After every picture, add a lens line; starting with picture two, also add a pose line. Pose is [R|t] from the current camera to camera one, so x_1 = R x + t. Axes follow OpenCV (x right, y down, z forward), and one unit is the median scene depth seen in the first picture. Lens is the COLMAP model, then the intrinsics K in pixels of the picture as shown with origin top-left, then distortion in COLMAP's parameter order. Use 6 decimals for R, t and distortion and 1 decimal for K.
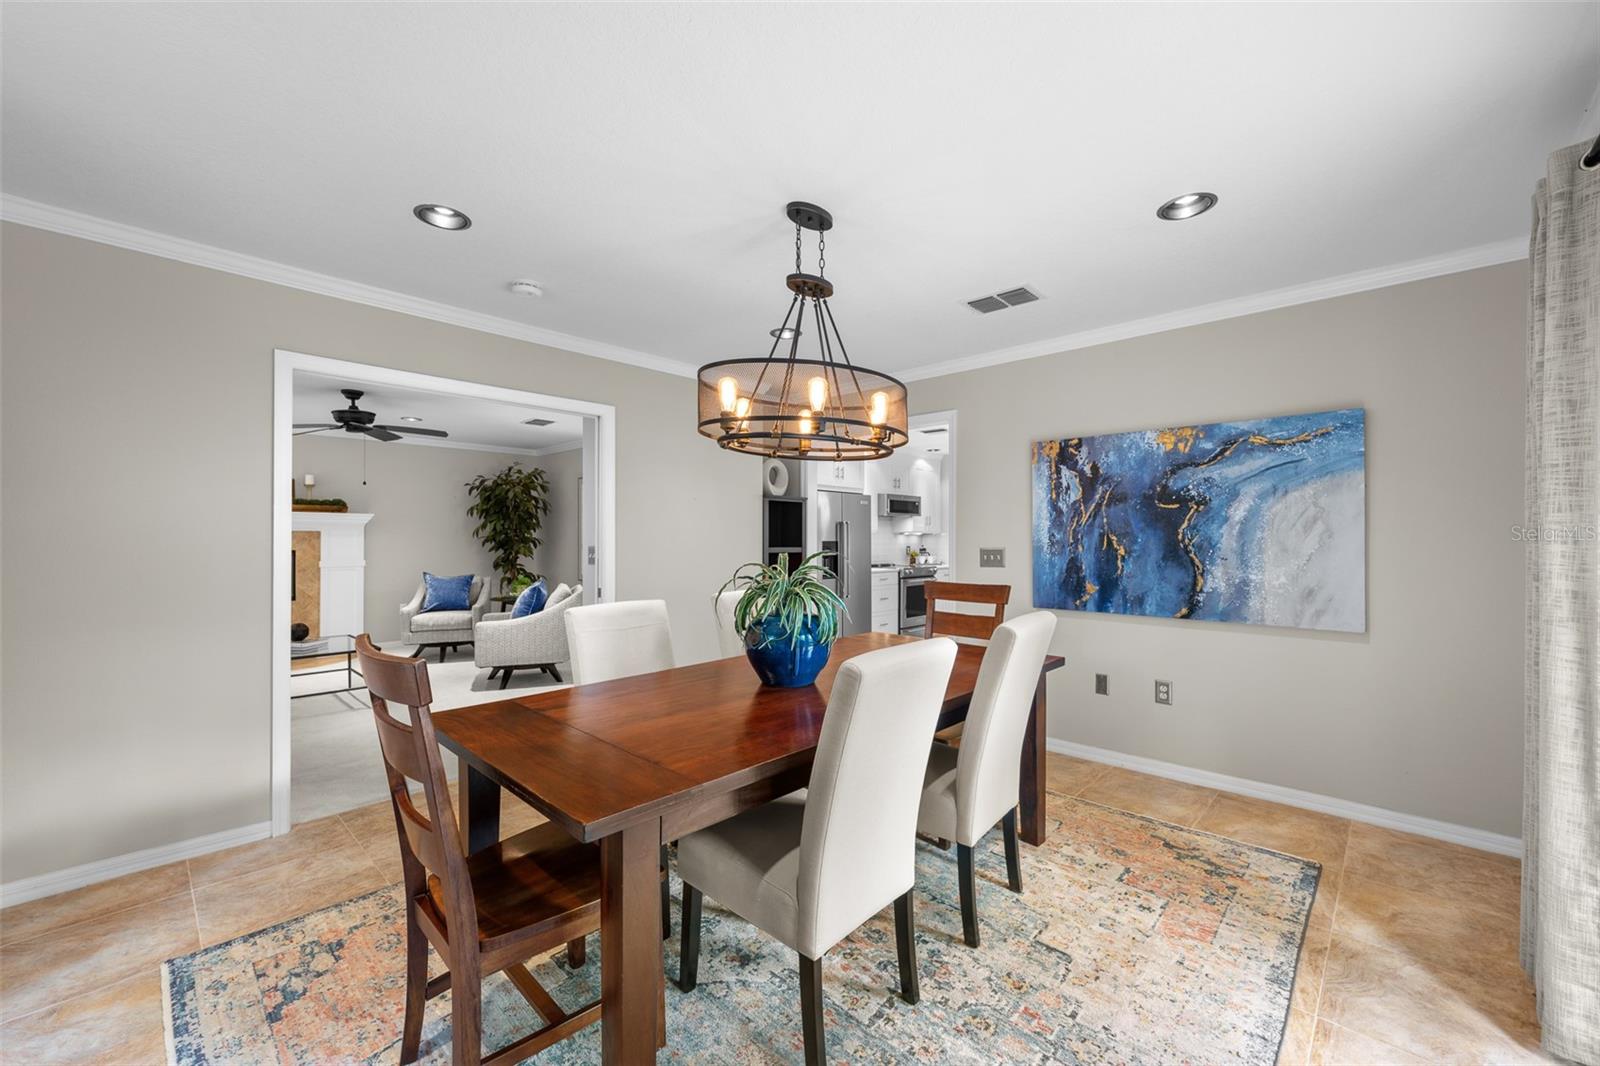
lens RADIAL K [[636.6, 0, 800.0], [0, 636.6, 533.0], [0, 0, 1]] dist [-0.000342, 0.000164]
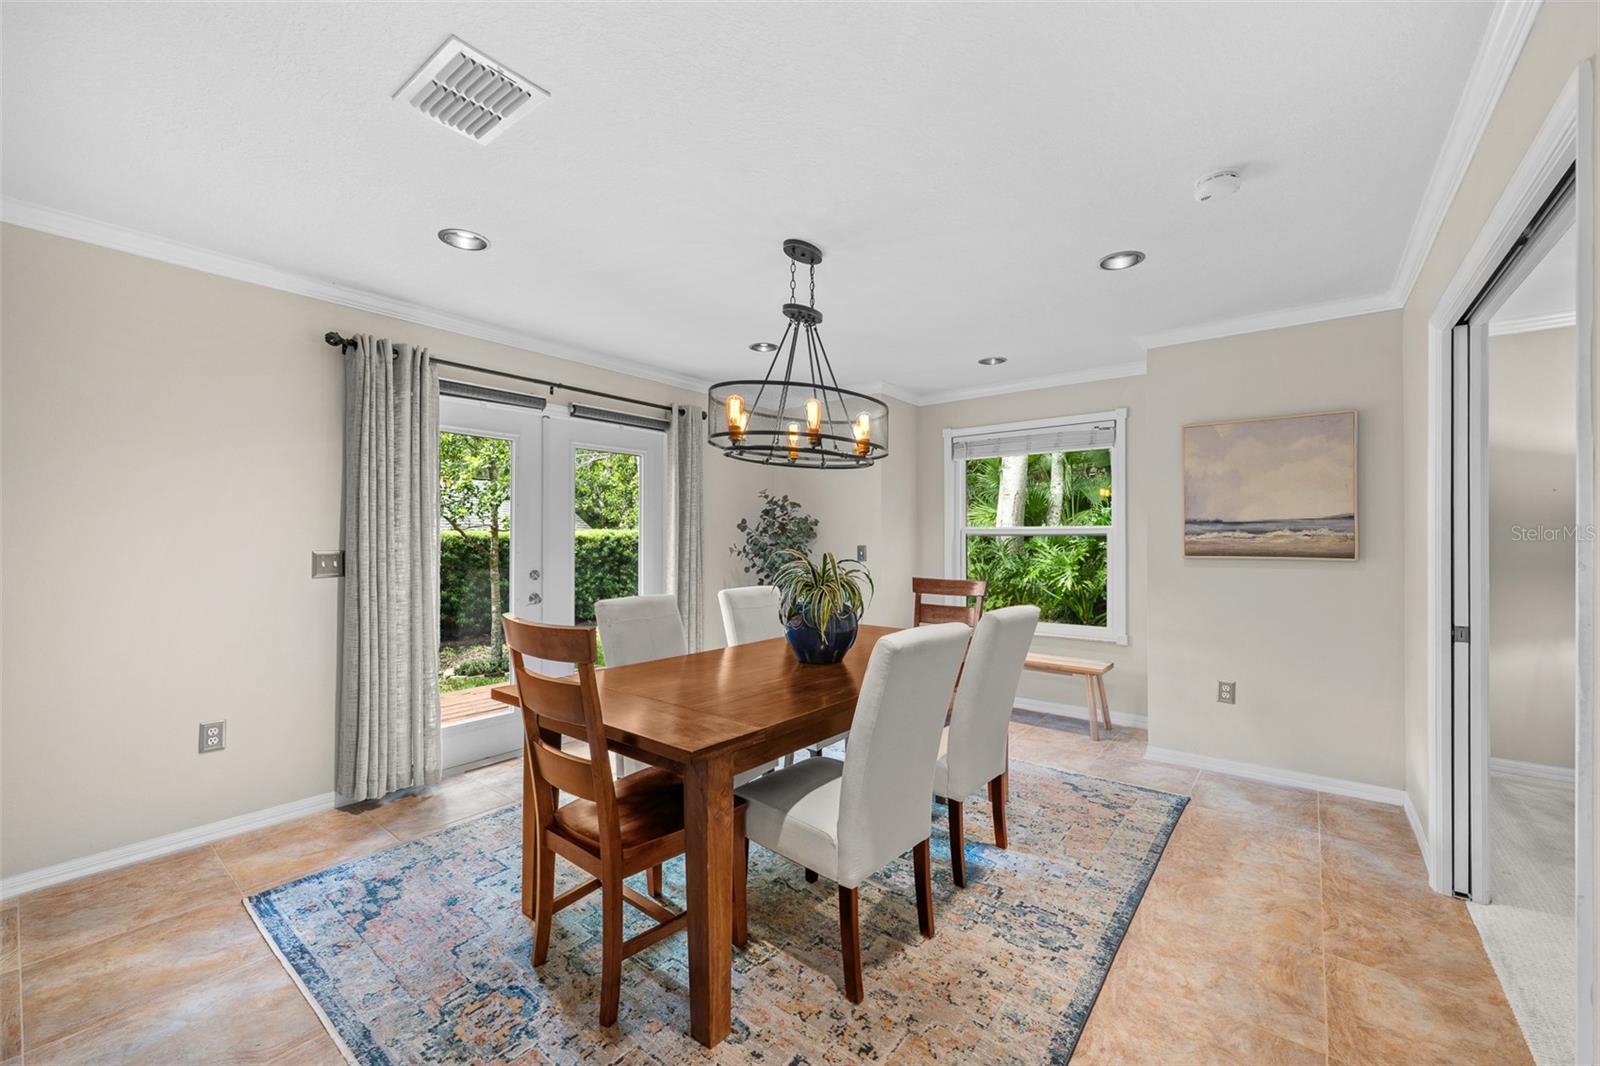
lens RADIAL K [[648.6, 0, 801.7], [0, 648.6, 535.6], [0, 0, 1]] dist [0.000428, 0.000016]
pose [[-0.995878, -0.000350, -0.090701, 0.108864], [0.000612, 0.999944, -0.010575, 0.013974], [0.090700, -0.010587, -0.995822, 1.920896]]
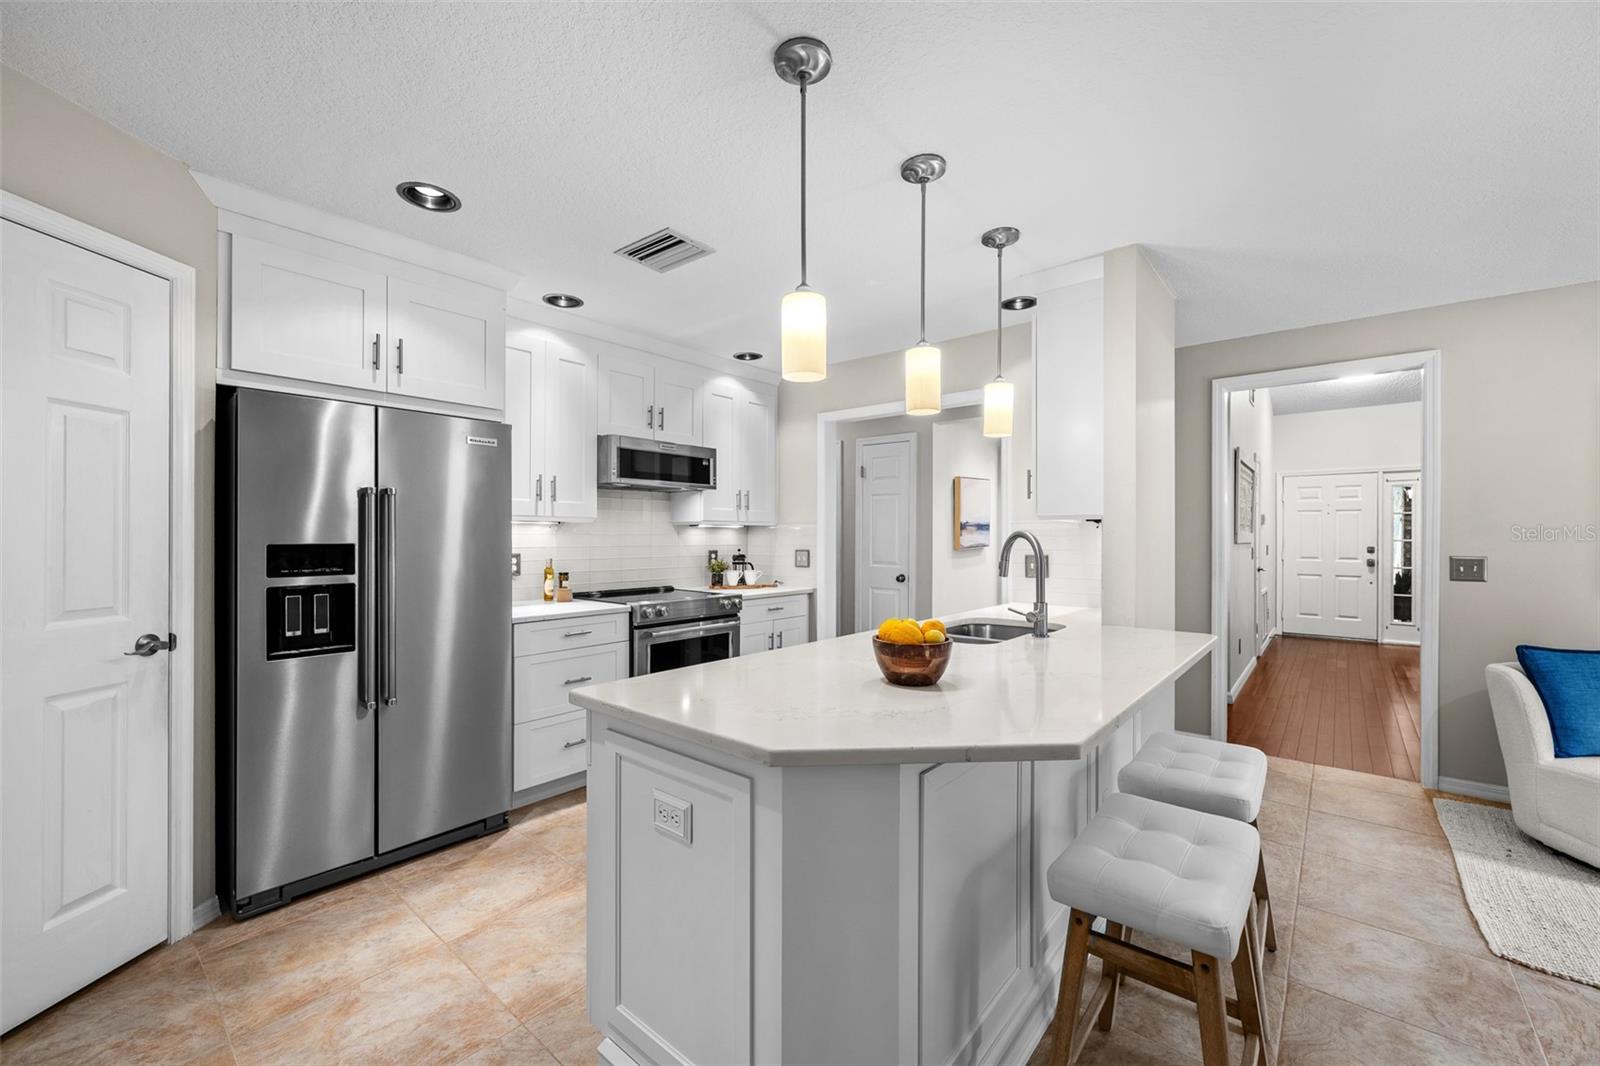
lens RADIAL K [[638.5, 0, 804.2], [0, 638.5, 532.0], [0, 0, 1]] dist [-0.000625, 0.000165]
pose [[0.998129, 0.000985, 0.061141, 0.740960], [-0.001172, 0.999995, 0.003025, 0.014434], [-0.061138, -0.003091, 0.998125, 1.684485]]
